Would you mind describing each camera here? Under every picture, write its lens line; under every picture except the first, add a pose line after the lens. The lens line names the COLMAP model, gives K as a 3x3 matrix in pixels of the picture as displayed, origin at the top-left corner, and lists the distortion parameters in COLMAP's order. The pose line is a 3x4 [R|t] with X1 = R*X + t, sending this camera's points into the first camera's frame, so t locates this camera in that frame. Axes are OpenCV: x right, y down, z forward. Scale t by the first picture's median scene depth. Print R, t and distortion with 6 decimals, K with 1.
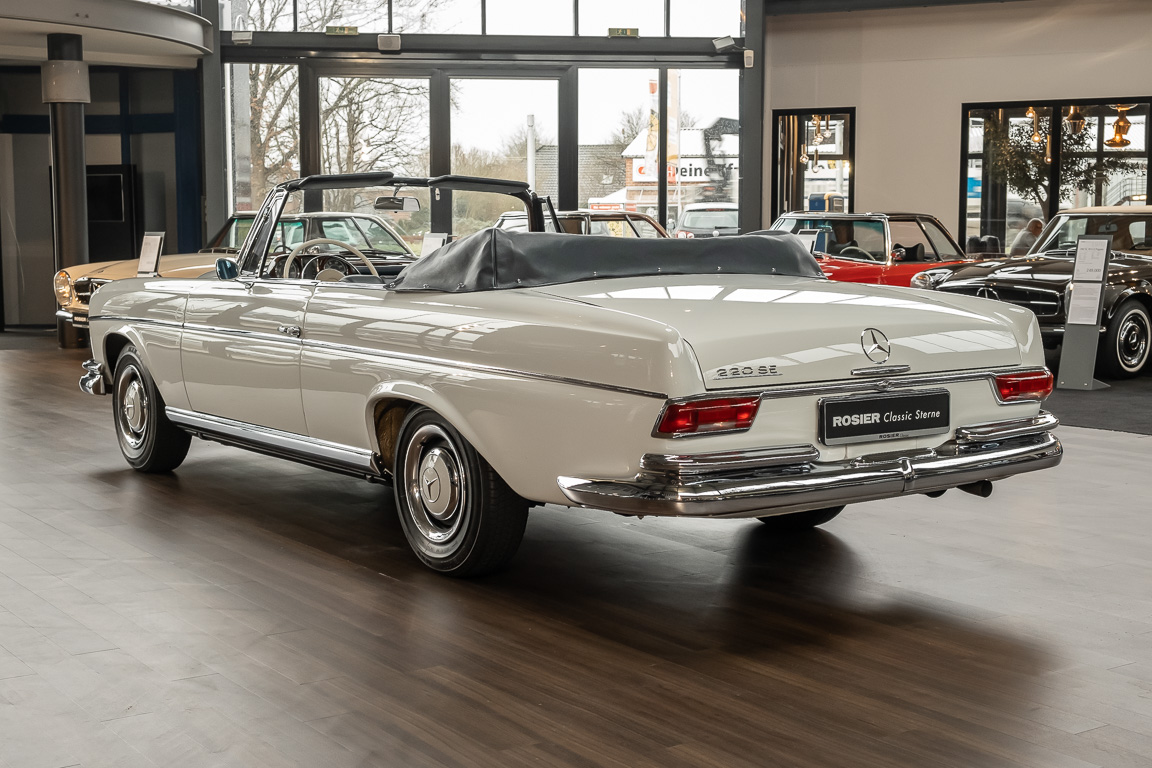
lens RADIAL K [[1565.8, 0, 575.5], [0, 1565.8, 382.5], [0, 0, 1]] dist [0.067916, 0.000000]
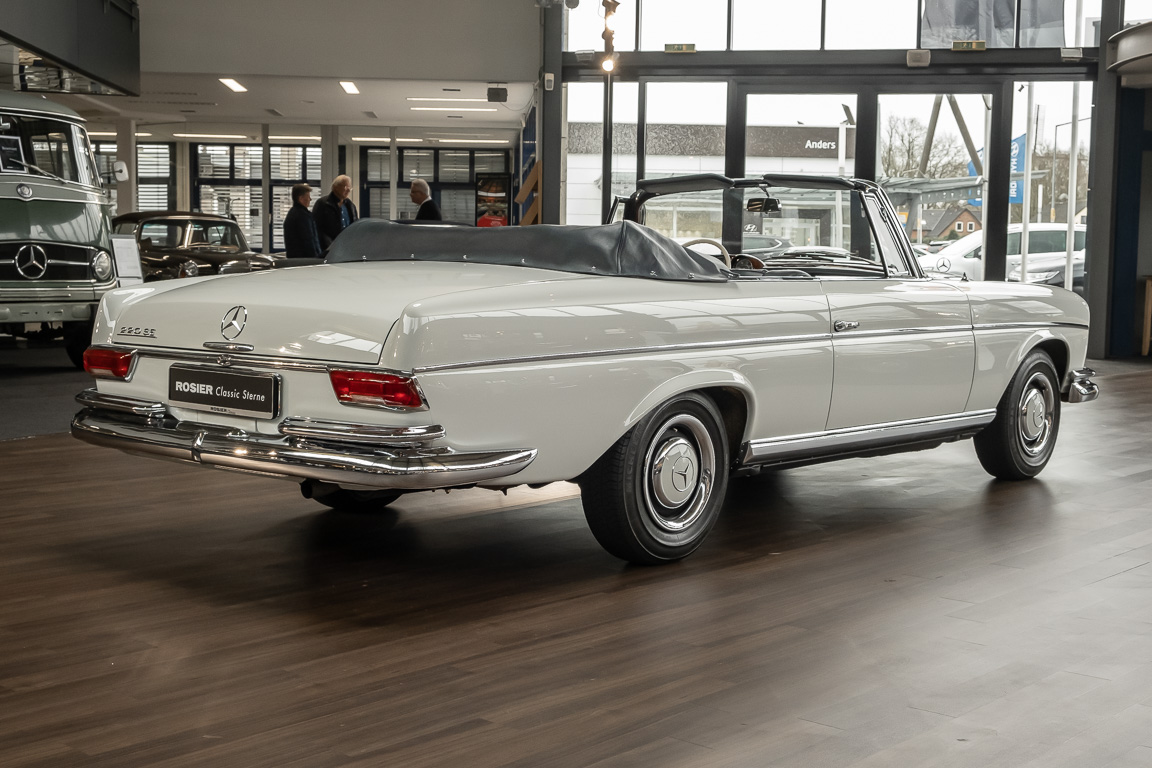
lens RADIAL K [[1548.9, 0, 572.4], [0, 1548.9, 386.5], [0, 0, 1]] dist [0.055386, 0.000000]
pose [[0.234140, 0.083936, -0.968573, 0.381661], [-0.107563, 0.992386, 0.059997, -0.020636], [0.966234, 0.090135, 0.241386, 0.301175]]
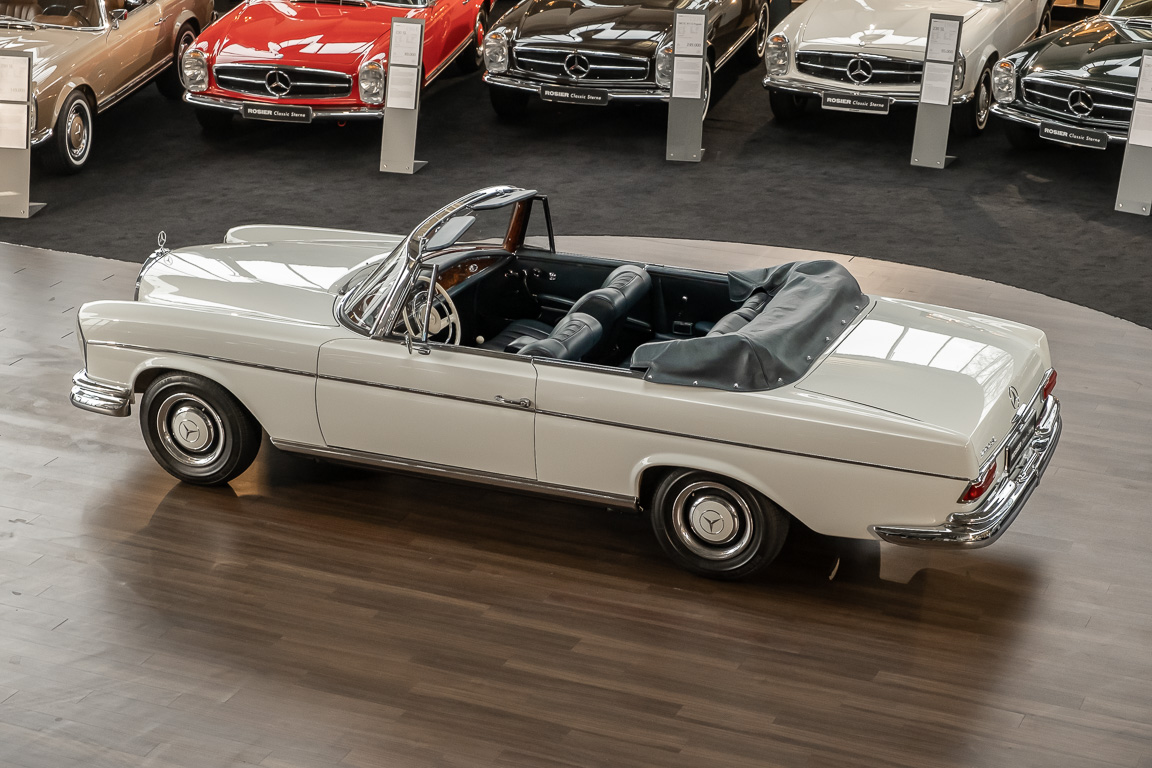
lens RADIAL K [[2294.1, 0, 574.8], [0, 2294.1, 384.1], [0, 0, 1]] dist [0.016956, 0.000000]
pose [[0.852975, -0.176755, 0.491112, -0.399518], [0.041363, 0.960846, 0.273977, -0.209360], [-0.520310, -0.213382, 0.826889, -0.199924]]
